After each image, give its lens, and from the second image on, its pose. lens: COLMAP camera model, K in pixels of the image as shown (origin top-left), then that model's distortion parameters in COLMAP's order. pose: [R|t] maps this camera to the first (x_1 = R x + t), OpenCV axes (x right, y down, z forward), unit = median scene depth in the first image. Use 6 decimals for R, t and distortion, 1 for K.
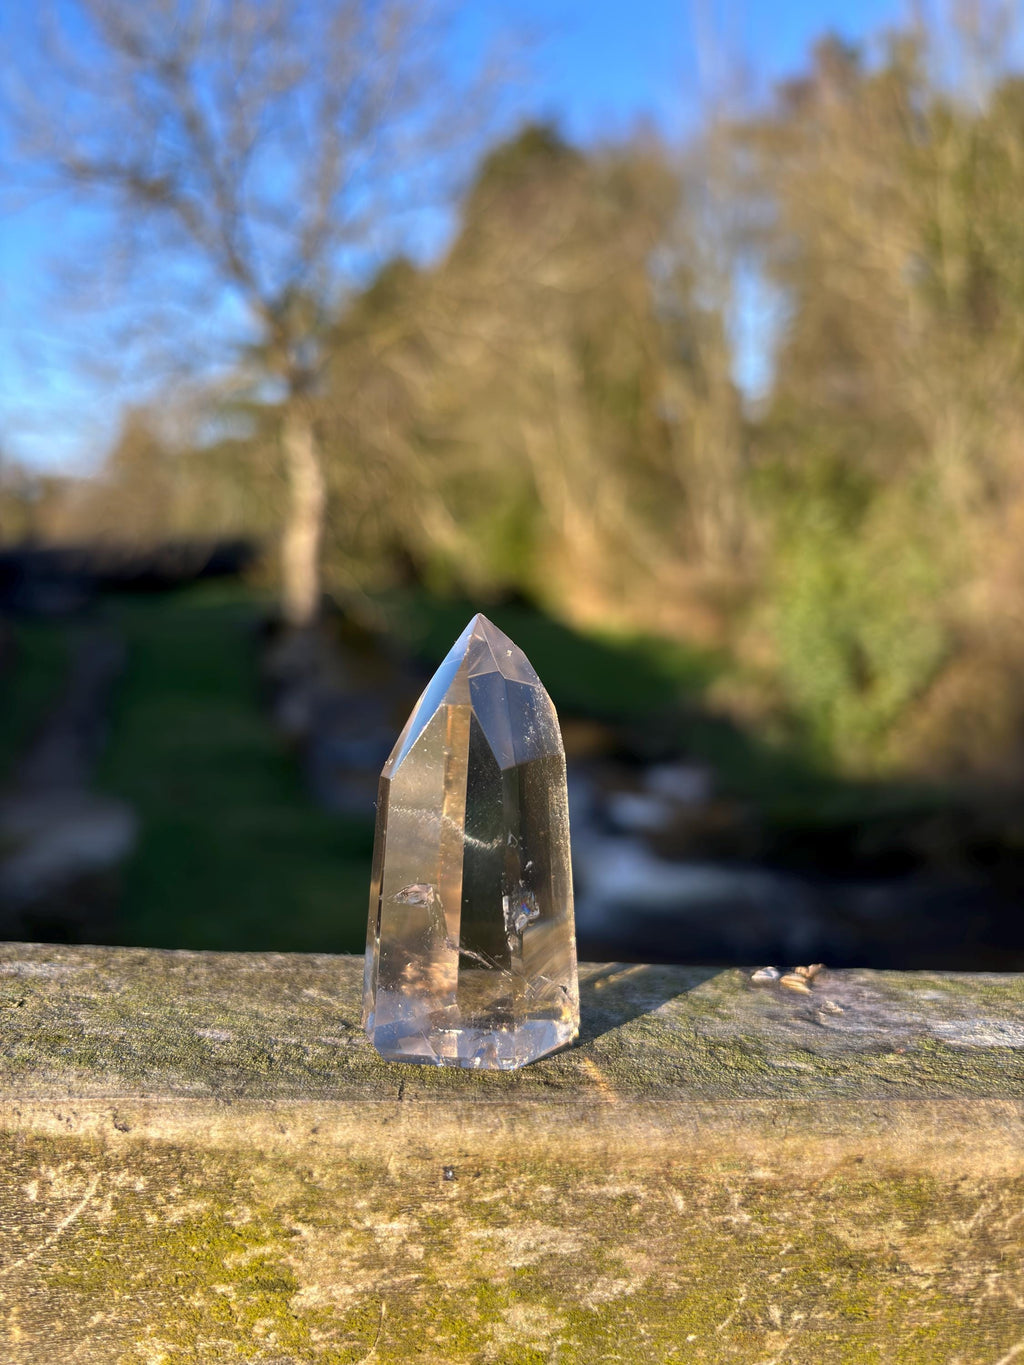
lens RADIAL K [[1117.4, 0, 482.5], [0, 1117.4, 692.0], [0, 0, 1]] dist [-0.015443, -0.007383]
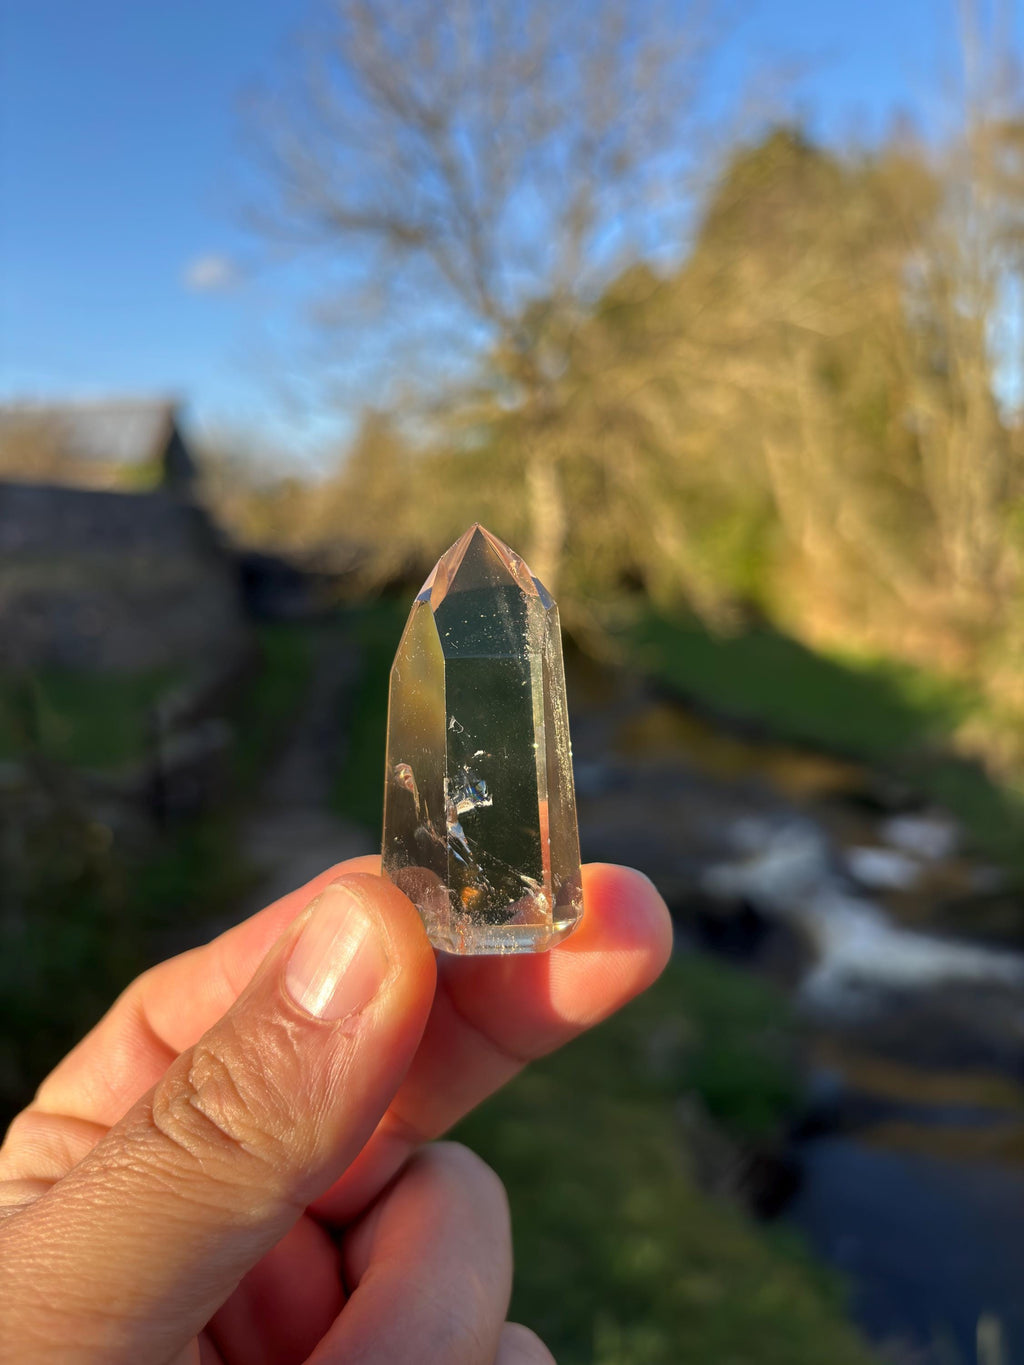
lens RADIAL K [[1117.4, 0, 493.1], [0, 1117.4, 622.3], [0, 0, 1]] dist [-0.015443, -0.007383]
pose [[0.984811, 0.033347, -0.170396, -1.260241], [-0.033308, 0.999440, 0.003090, -3.879432], [0.170404, 0.002632, 0.985371, -0.277099]]
